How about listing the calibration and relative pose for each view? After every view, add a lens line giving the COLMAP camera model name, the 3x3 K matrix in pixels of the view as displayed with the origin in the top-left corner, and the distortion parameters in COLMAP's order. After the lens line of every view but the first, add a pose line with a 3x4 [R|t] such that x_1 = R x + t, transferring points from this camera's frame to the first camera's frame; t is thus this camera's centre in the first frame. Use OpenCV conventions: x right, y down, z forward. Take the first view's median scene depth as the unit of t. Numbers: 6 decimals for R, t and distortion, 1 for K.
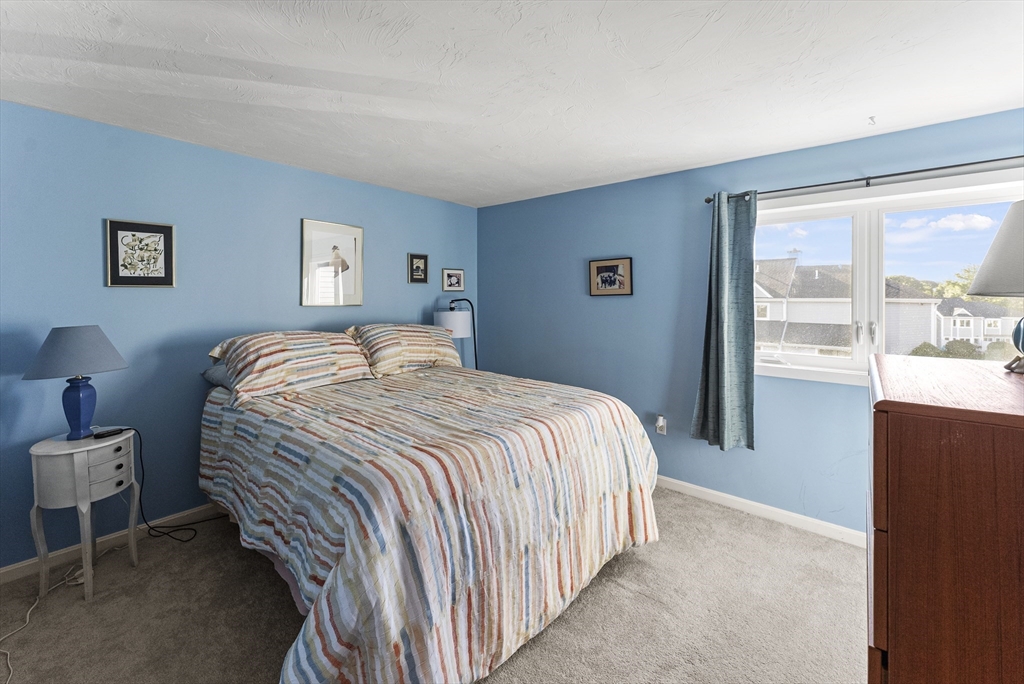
lens RADIAL K [[426.7, 0, 506.5], [0, 426.7, 313.8], [0, 0, 1]] dist [-0.000434, 0.000055]
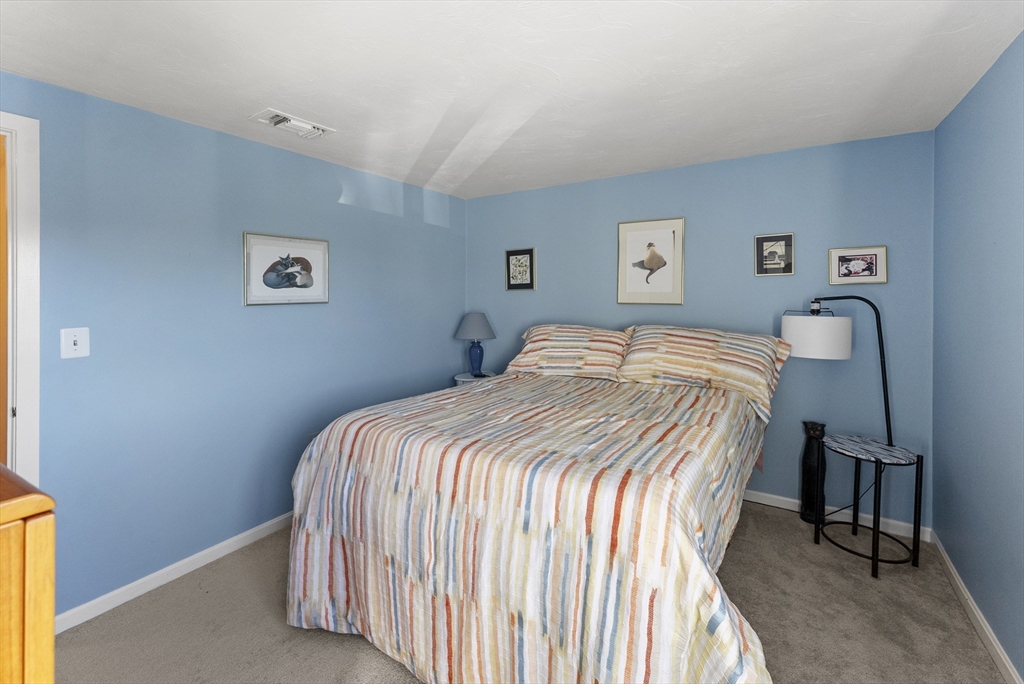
lens RADIAL K [[421.3, 0, 513.9], [0, 421.3, 302.9], [0, 0, 1]] dist [-0.001141, -0.000004]
pose [[0.177692, 0.011414, -0.984020, 0.681573], [-0.029520, 0.999545, 0.006263, -0.026324], [0.983643, 0.027936, 0.177948, 0.725655]]
